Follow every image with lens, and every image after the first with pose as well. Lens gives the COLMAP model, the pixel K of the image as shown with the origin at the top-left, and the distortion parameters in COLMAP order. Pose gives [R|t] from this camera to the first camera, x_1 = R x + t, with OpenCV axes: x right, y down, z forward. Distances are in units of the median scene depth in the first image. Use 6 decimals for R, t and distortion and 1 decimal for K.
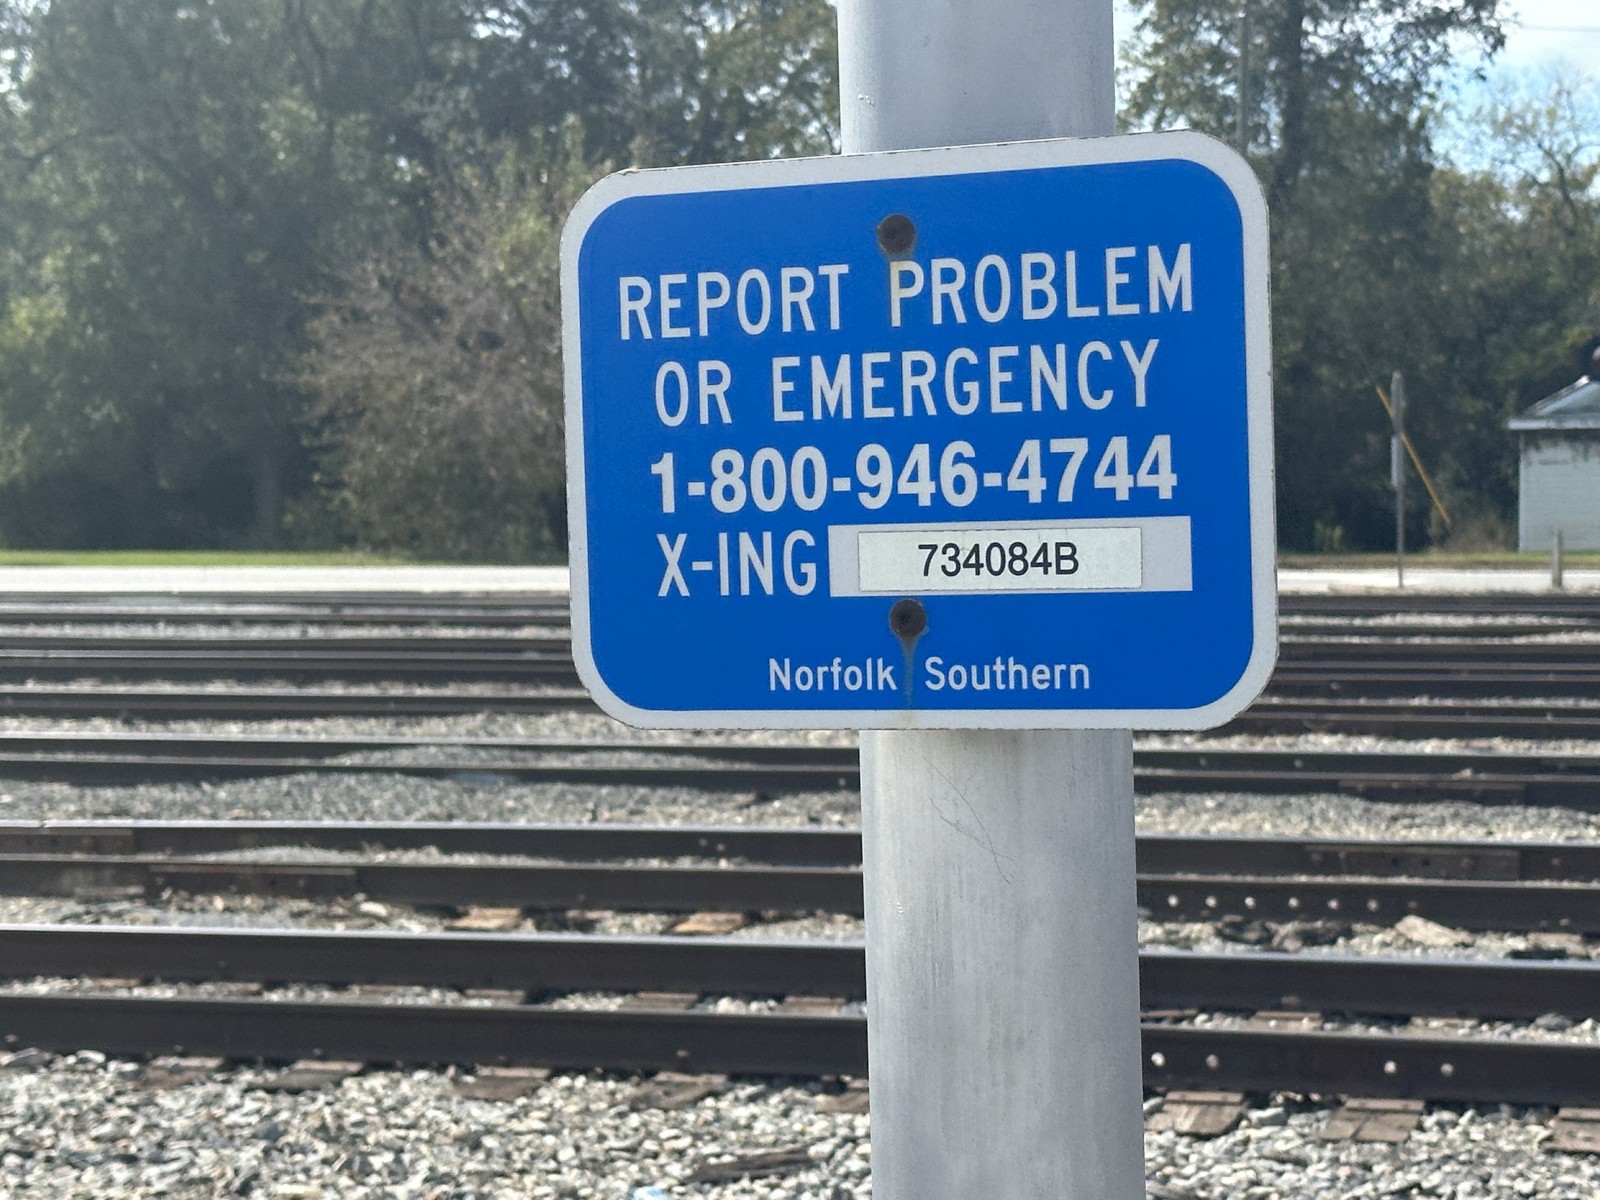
lens RADIAL K [[3630.0, 0, 800.0], [0, 3630.0, 600.0], [0, 0, 1]] dist [0.145332, 0.422664]
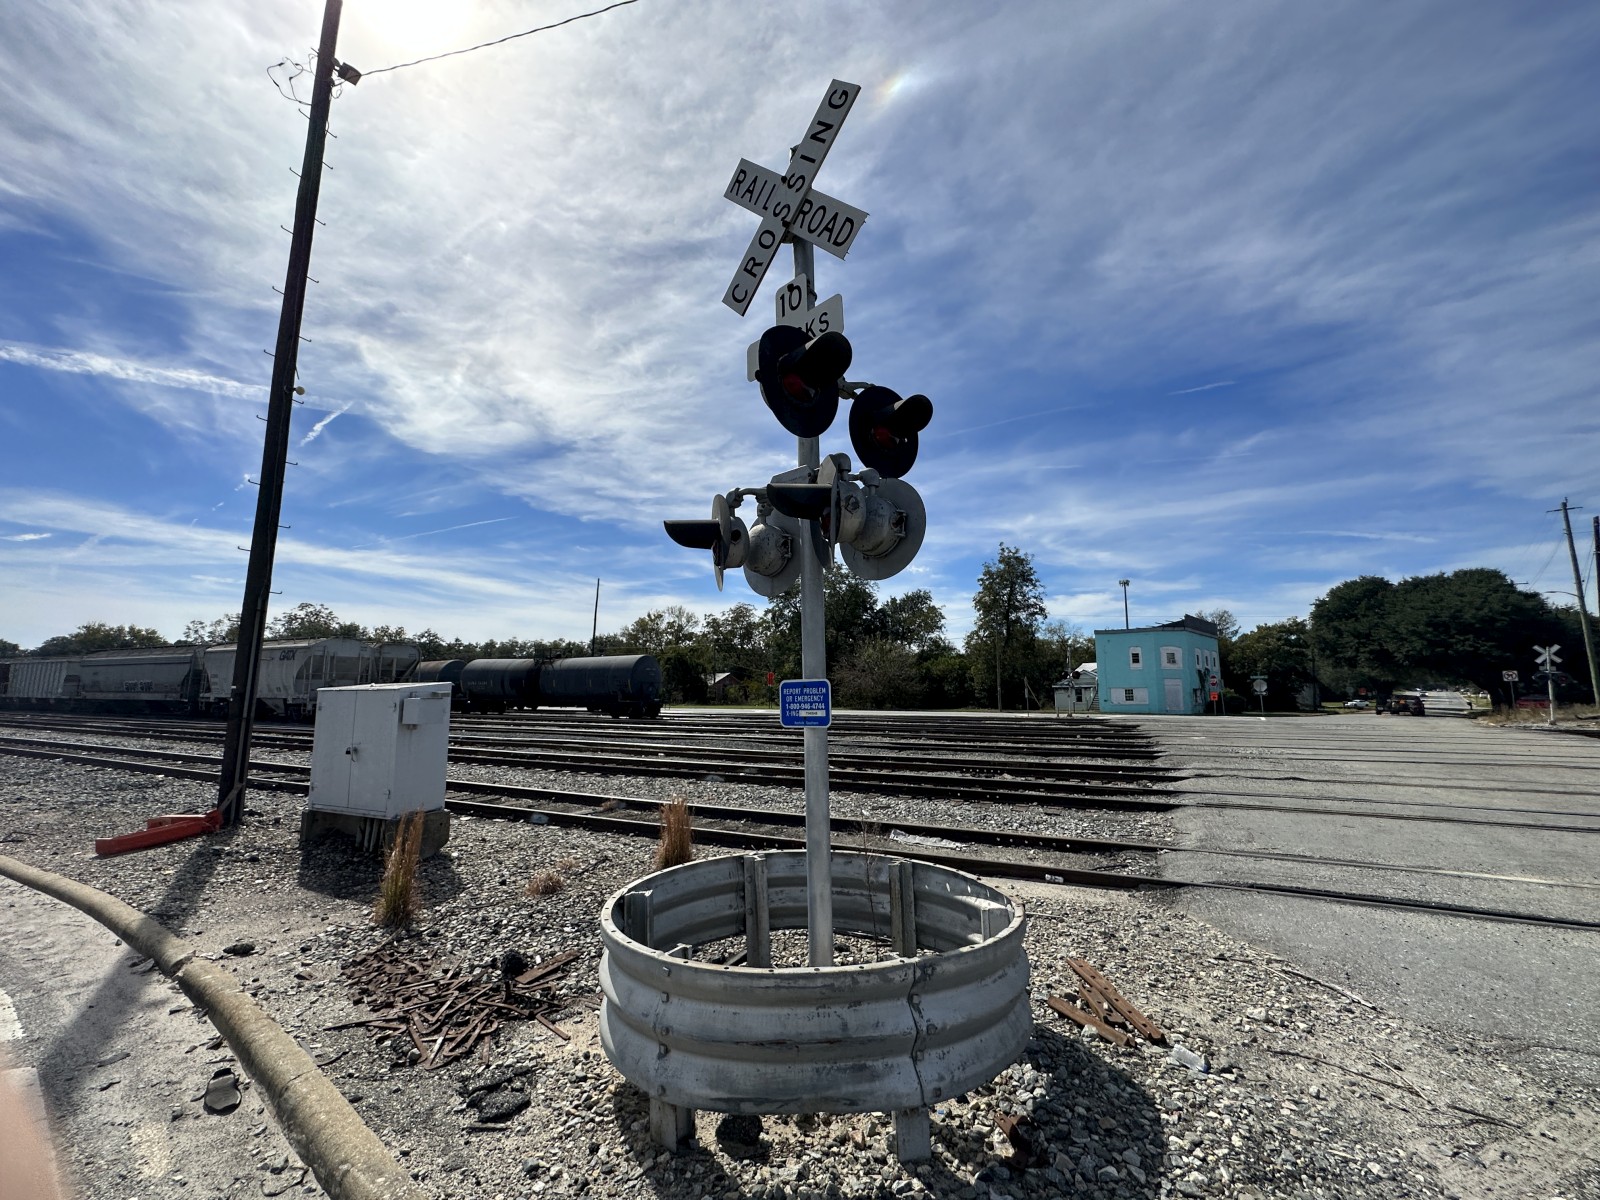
lens RADIAL K [[652.8, 0, 801.3], [0, 652.8, 594.1], [0, 0, 1]] dist [-0.001497, 0.000115]
pose [[0.981831, -0.019984, -0.188701, 0.040724], [-0.015061, 0.983095, -0.182478, -0.000433], [0.189157, 0.182004, 0.964932, -0.109358]]
